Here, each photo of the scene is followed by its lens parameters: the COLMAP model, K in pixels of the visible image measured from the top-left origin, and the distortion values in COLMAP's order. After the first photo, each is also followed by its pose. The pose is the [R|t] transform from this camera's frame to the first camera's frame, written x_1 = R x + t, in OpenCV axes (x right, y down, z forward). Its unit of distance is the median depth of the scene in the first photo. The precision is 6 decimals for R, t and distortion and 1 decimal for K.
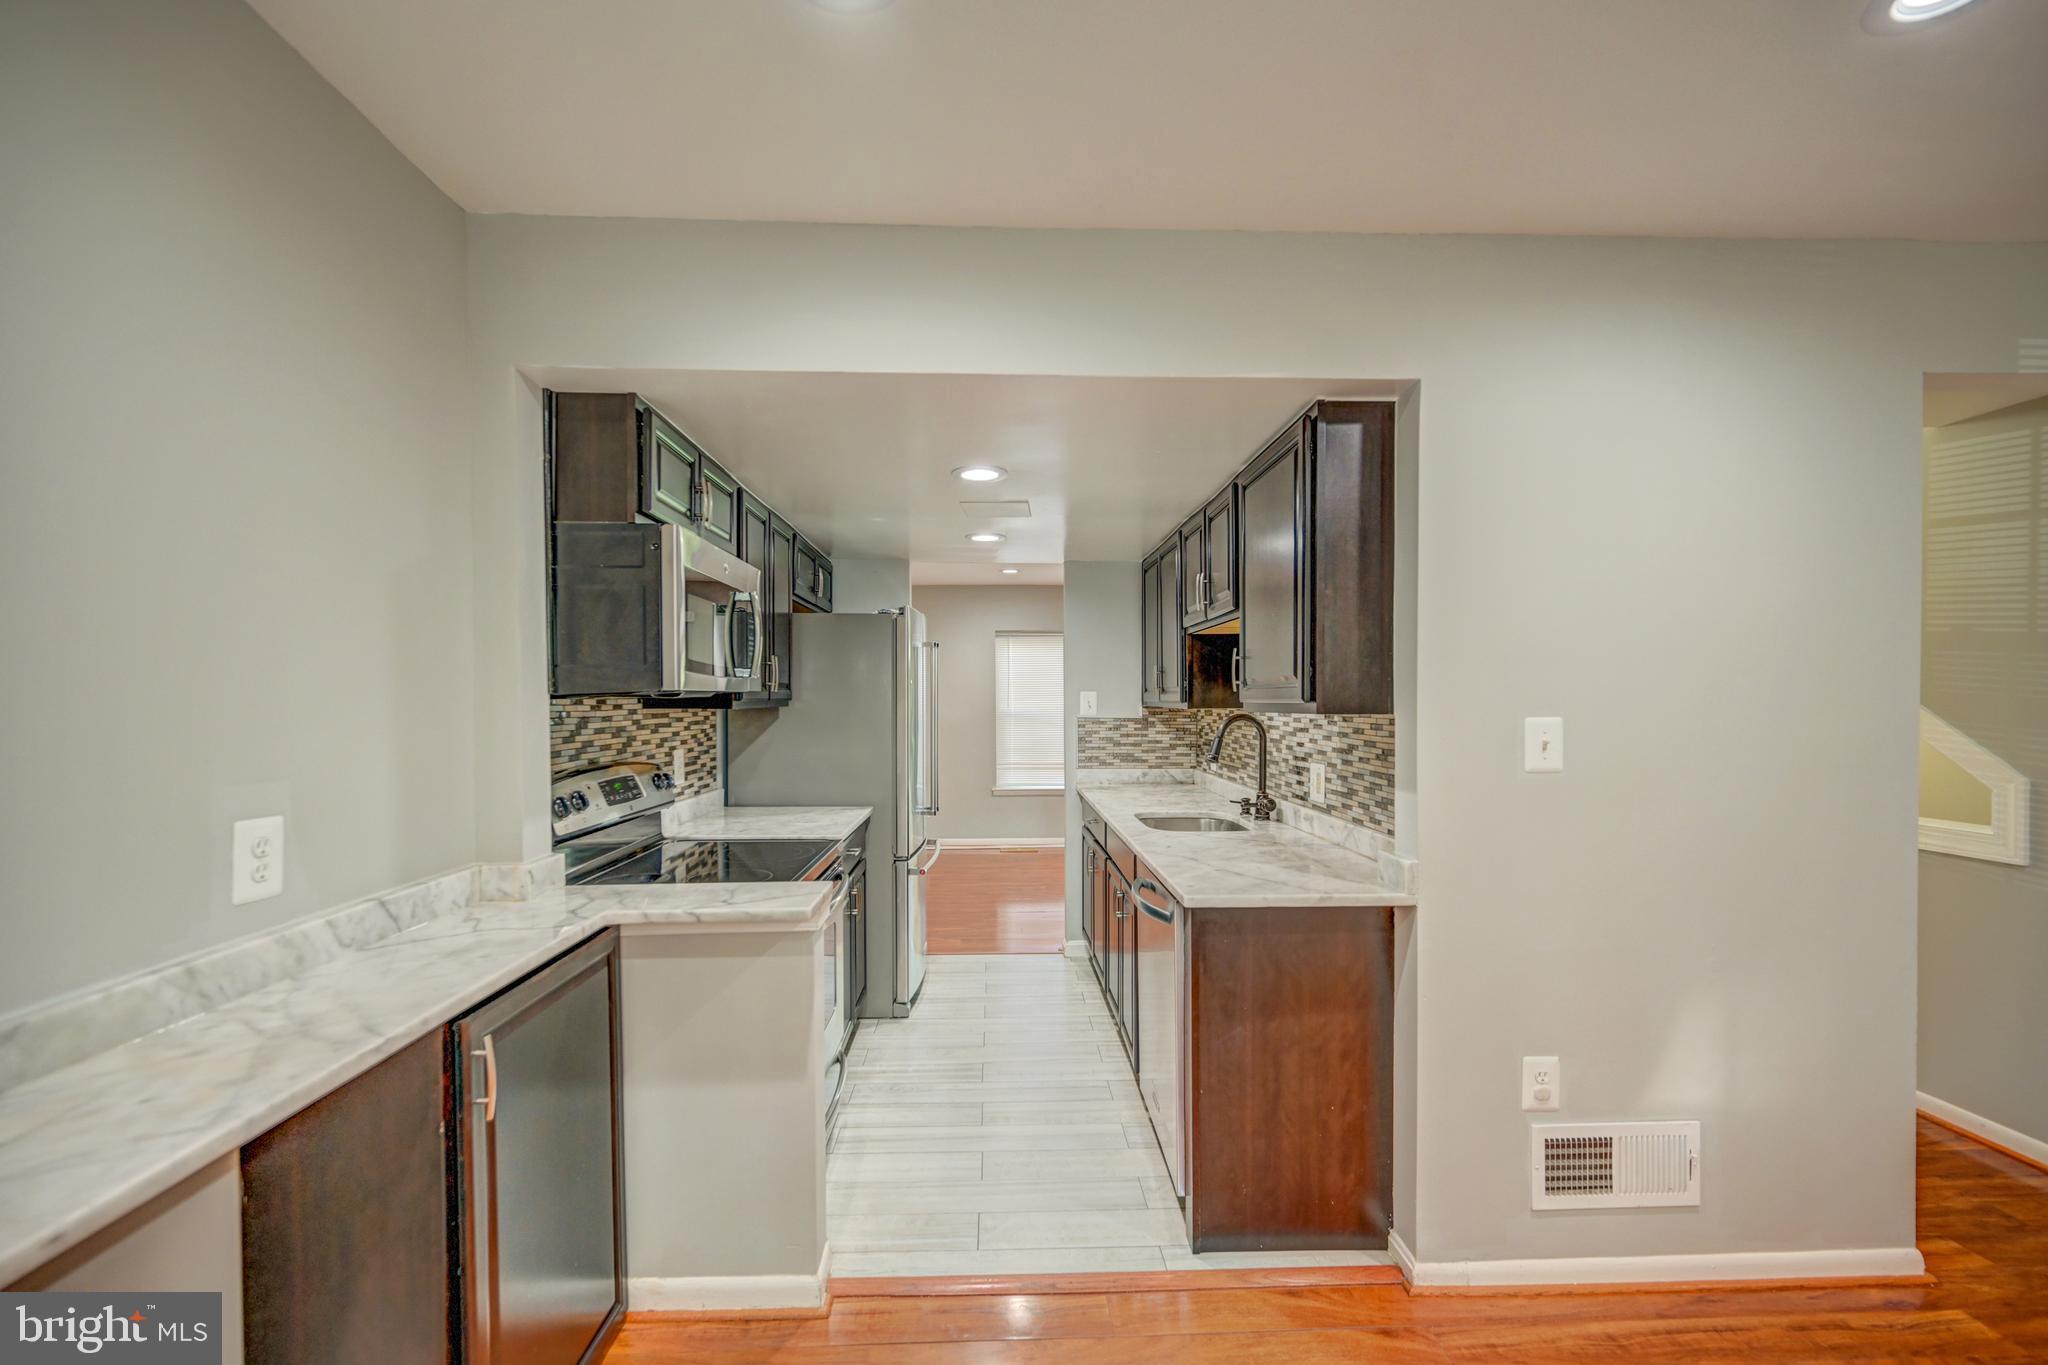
lens RADIAL K [[841.6, 0, 1015.7], [0, 841.6, 710.0], [0, 0, 1]] dist [0.000387, 0.000998]
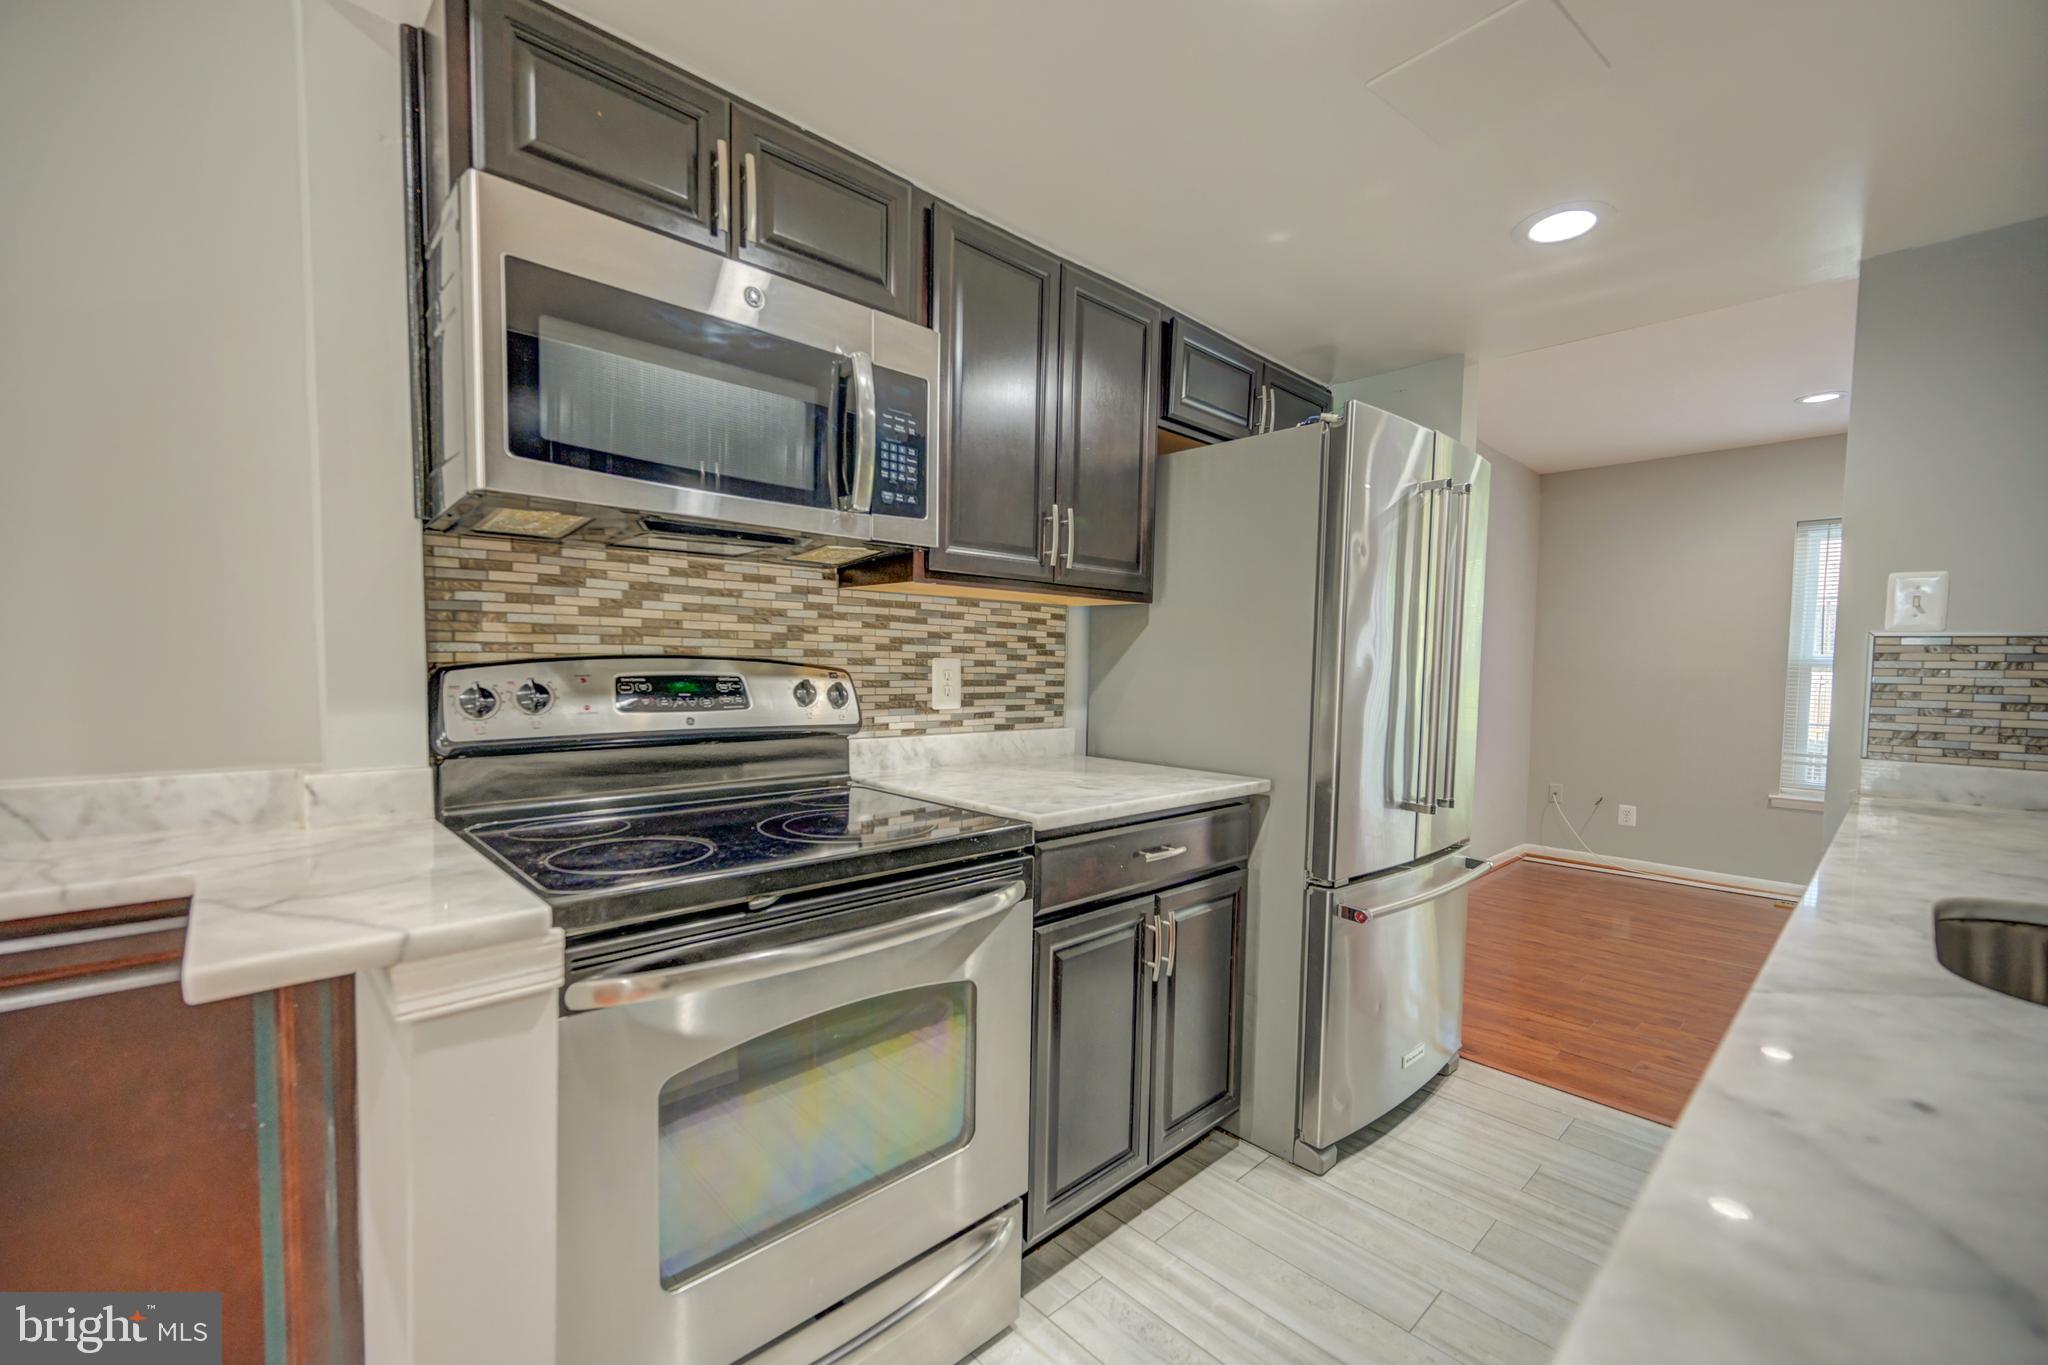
lens RADIAL K [[841.6, 0, 1023.8], [0, 841.6, 707.5], [0, 0, 1]] dist [0.000387, 0.000998]
pose [[0.662676, 0.053254, -0.747010, 0.174732], [-0.027270, 0.998523, 0.046993, 0.058480], [0.748409, -0.010770, 0.663150, 0.656670]]
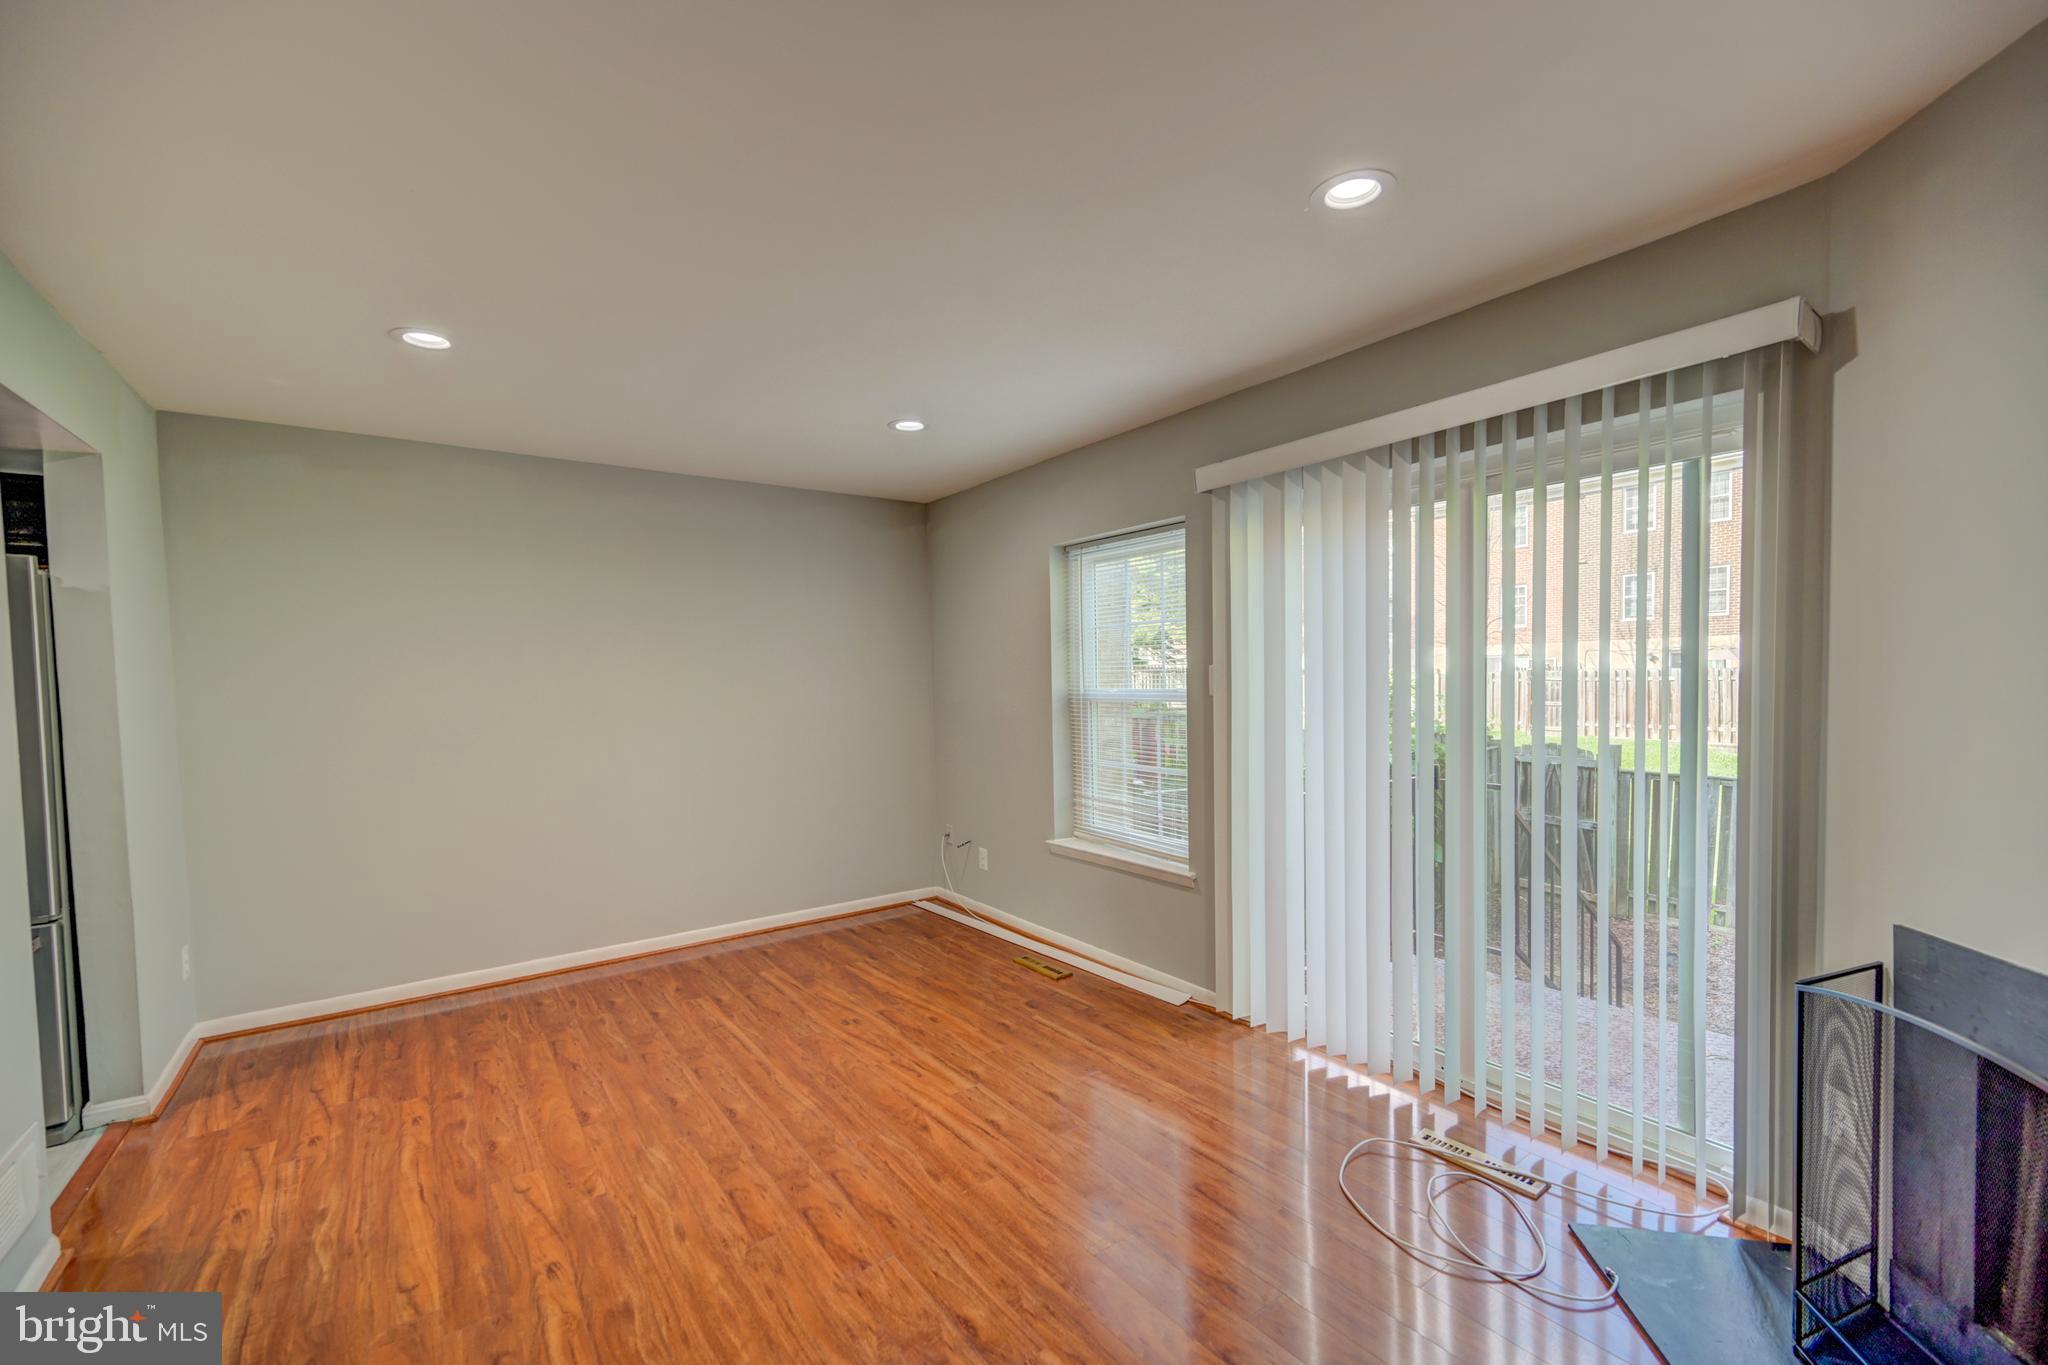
lens RADIAL K [[841.6, 0, 1045.6], [0, 841.6, 724.6], [0, 0, 1]] dist [0.000387, 0.000998]
pose [[0.578167, 0.047743, -0.814521, 1.143901], [0.001181, 0.998237, 0.059350, -0.031431], [0.815918, -0.035276, 0.577091, 1.933926]]
